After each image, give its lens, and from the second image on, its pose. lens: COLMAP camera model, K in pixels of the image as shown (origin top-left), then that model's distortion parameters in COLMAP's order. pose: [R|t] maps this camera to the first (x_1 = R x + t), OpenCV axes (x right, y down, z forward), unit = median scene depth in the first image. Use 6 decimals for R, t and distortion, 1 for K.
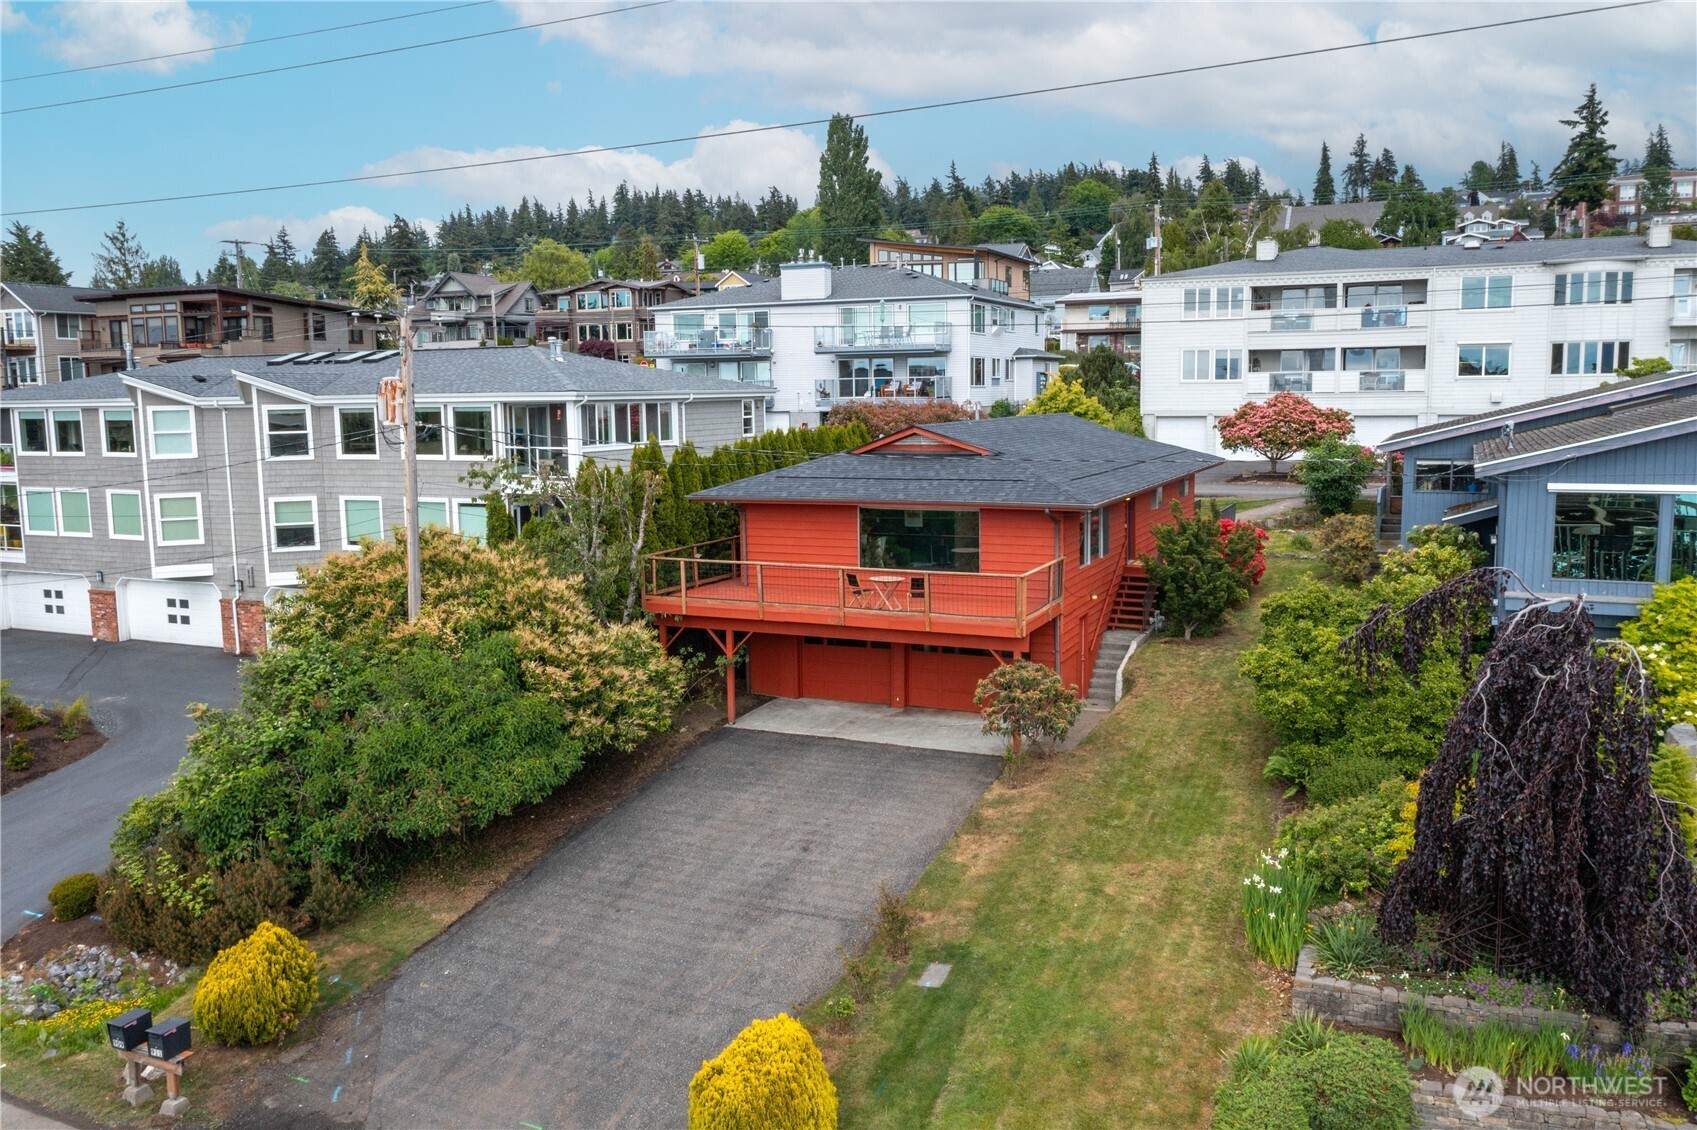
lens RADIAL K [[1340.2, 0, 854.9], [0, 1340.2, 570.2], [0, 0, 1]] dist [-0.009872, -0.014617]
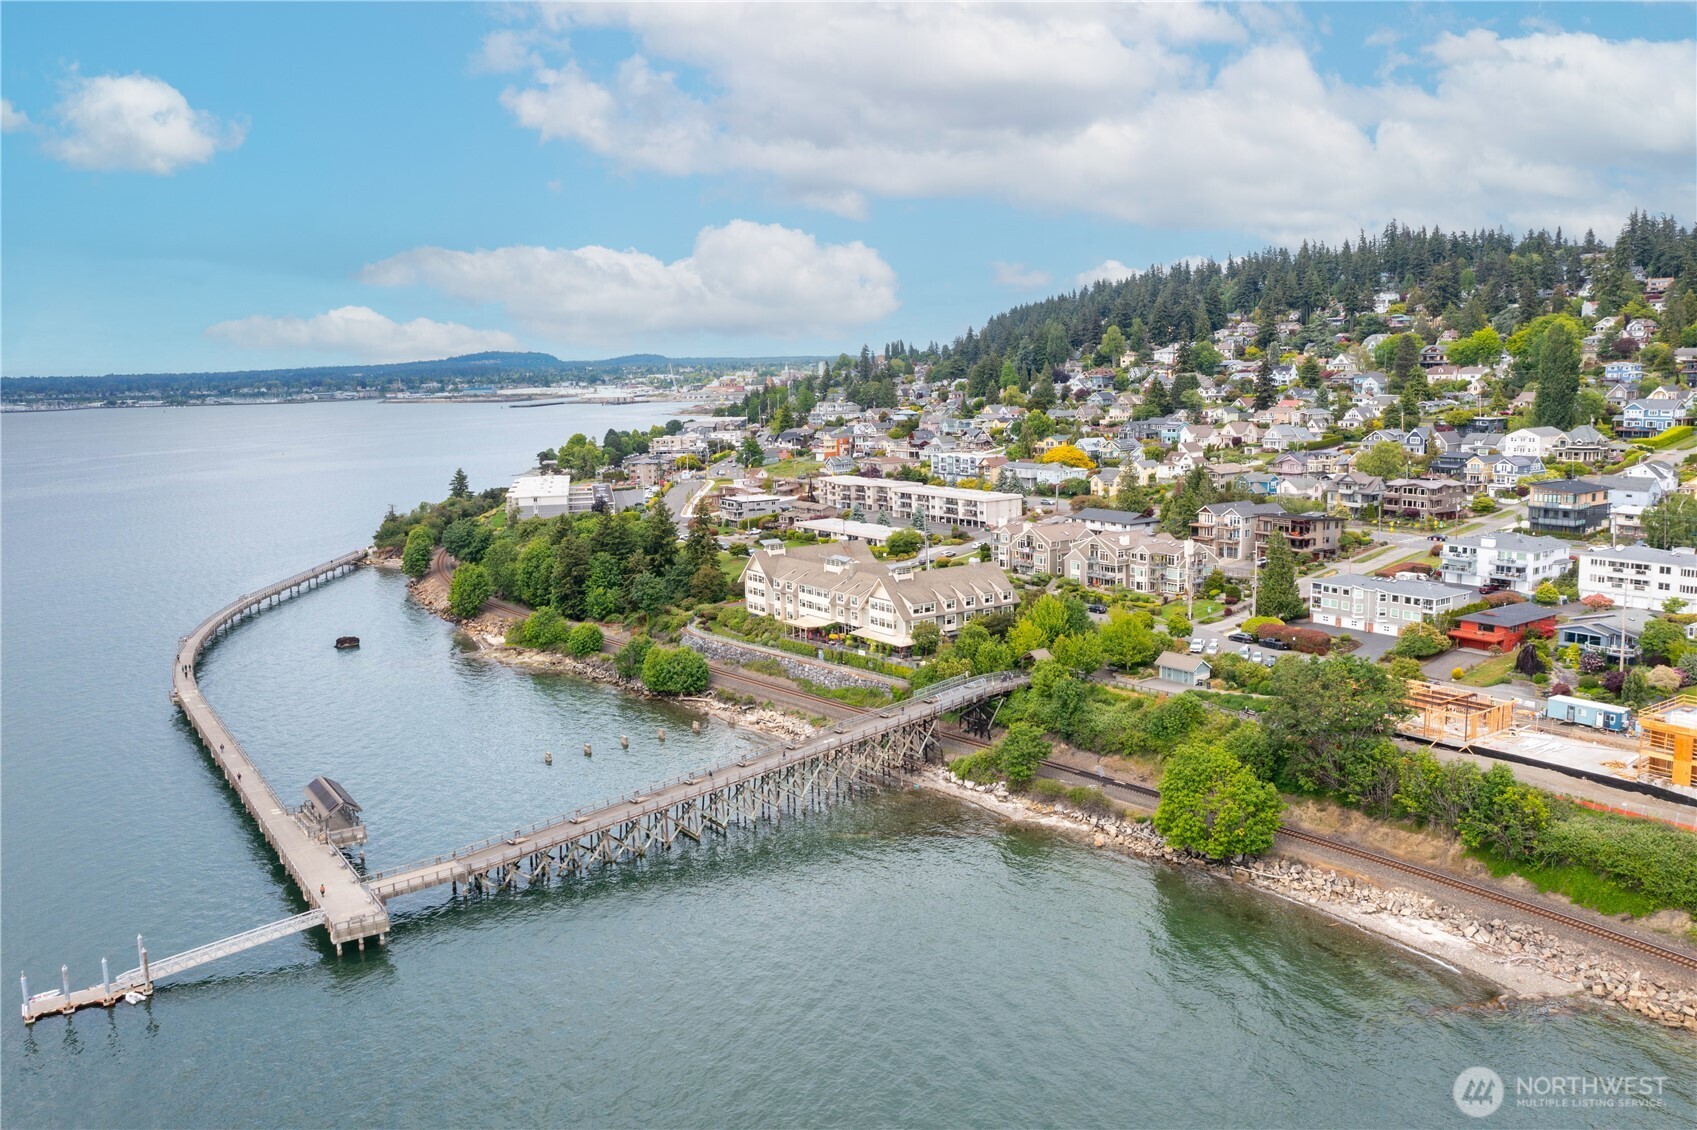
lens RADIAL K [[1340.2, 0, 844.0], [0, 1340.2, 563.3], [0, 0, 1]] dist [-0.009872, -0.014617]
pose [[0.859848, 0.069711, -0.505768, 0.799698], [-0.056339, 0.997540, 0.041713, -0.551134], [0.507431, -0.007372, 0.861661, -8.131103]]
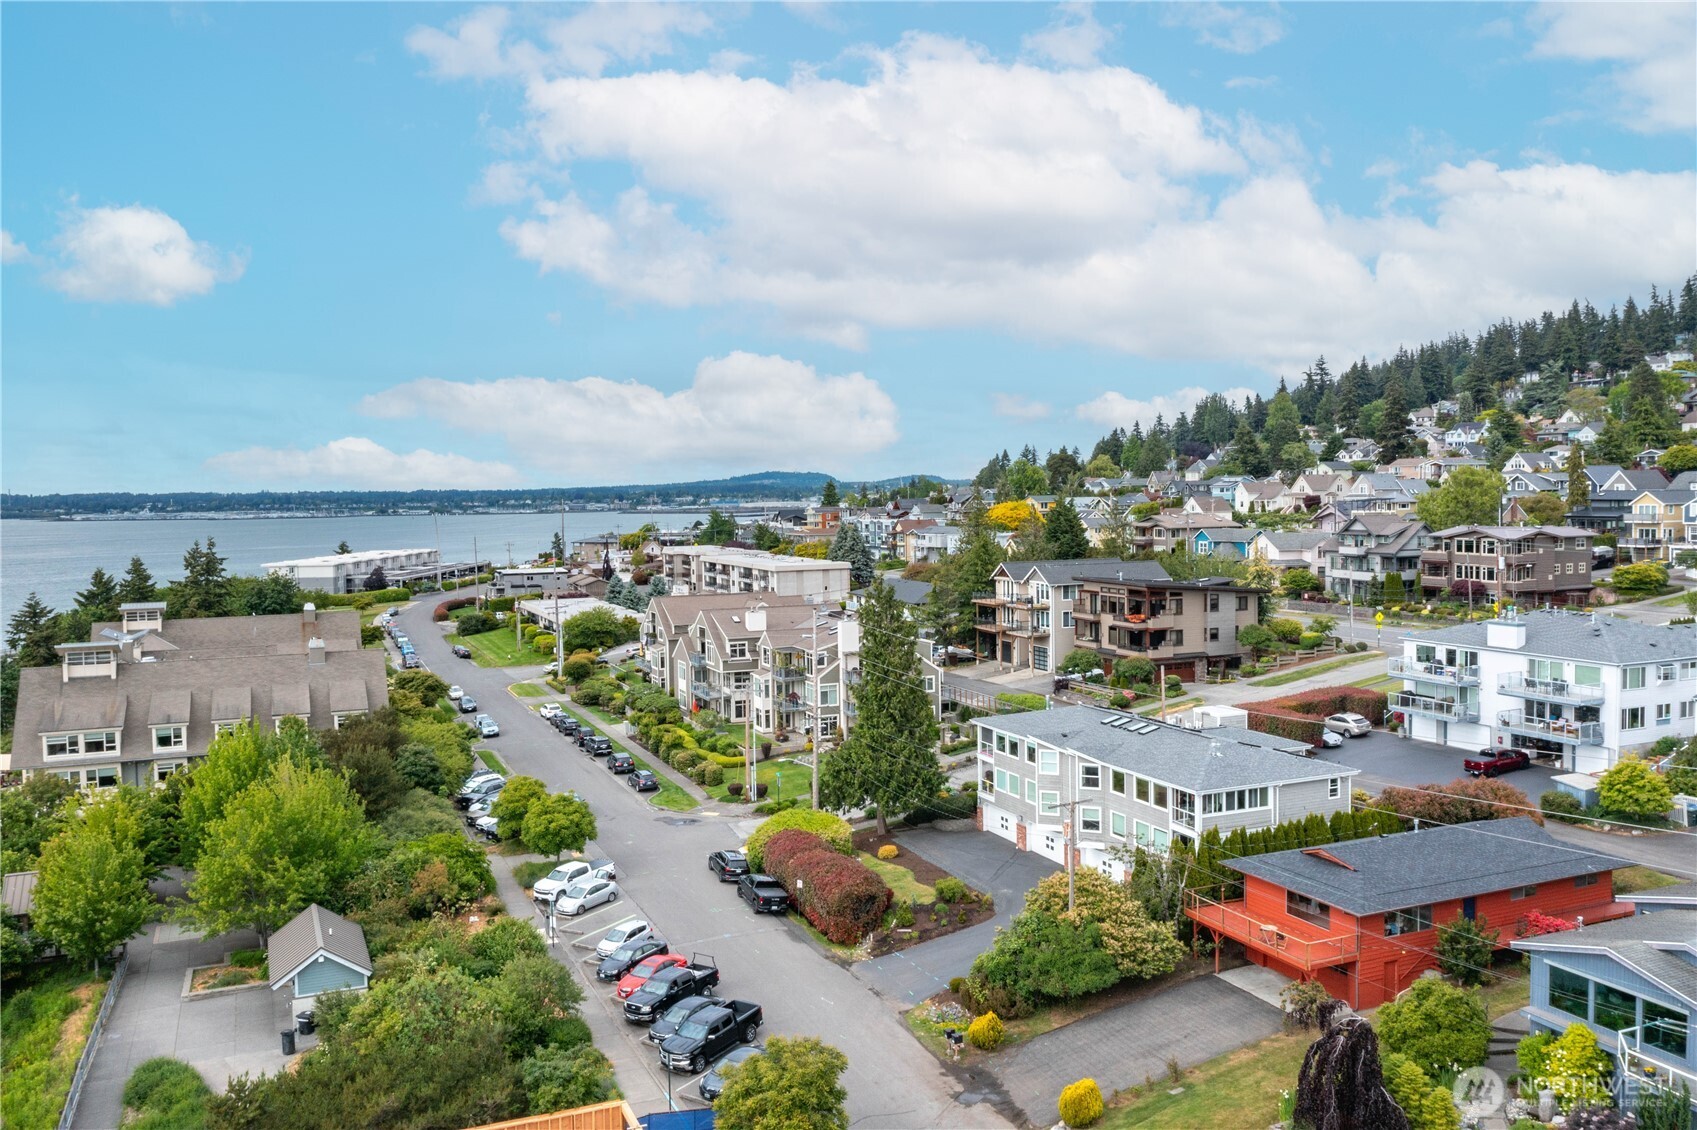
lens RADIAL K [[1340.2, 0, 841.1], [0, 1340.2, 565.3], [0, 0, 1]] dist [-0.009872, -0.014617]
pose [[0.727482, 0.037634, -0.685094, 1.051303], [-0.082964, 0.995993, -0.033384, -0.480960], [0.681092, 0.081125, 0.727690, -1.206932]]
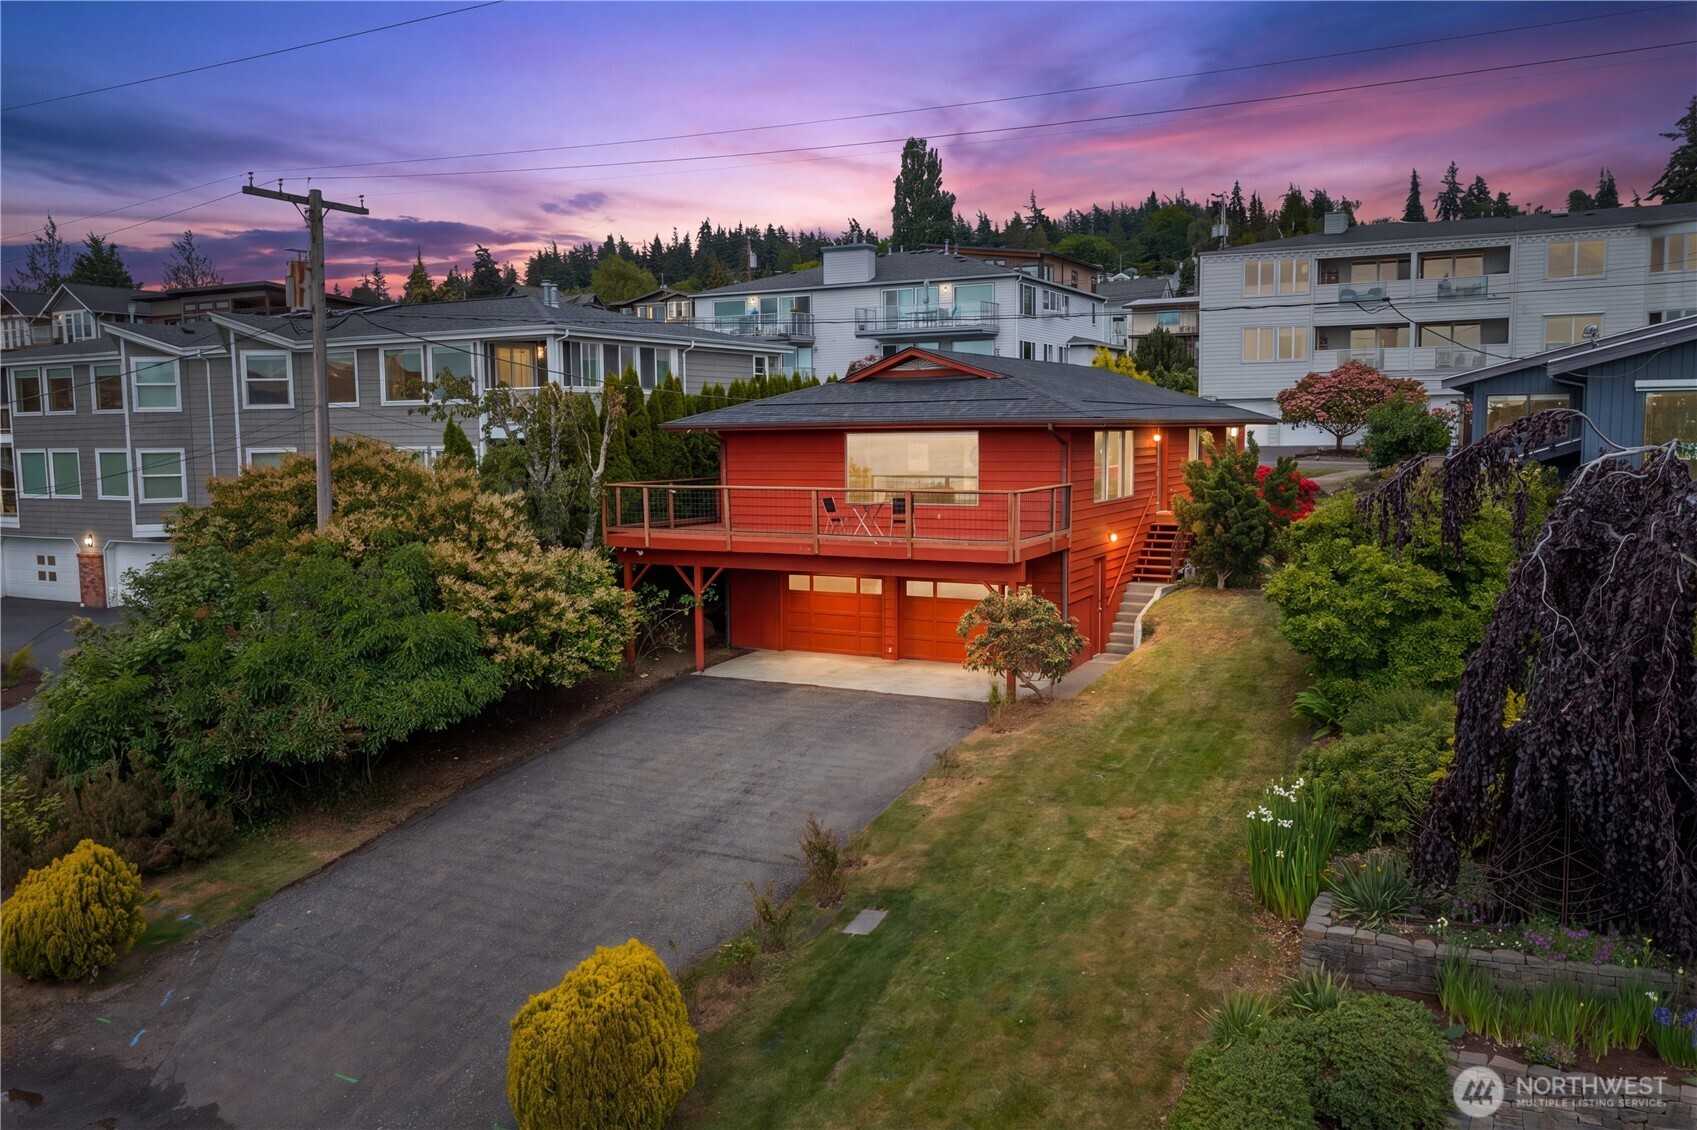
lens RADIAL K [[1340.2, 0, 852.5], [0, 1340.2, 566.3], [0, 0, 1]] dist [-0.009872, -0.014617]
pose [[0.998015, 0.006778, -0.062612, 0.072977], [-0.008647, 0.999523, -0.029640, 0.077740], [0.062381, 0.030122, 0.997598, 0.122147]]
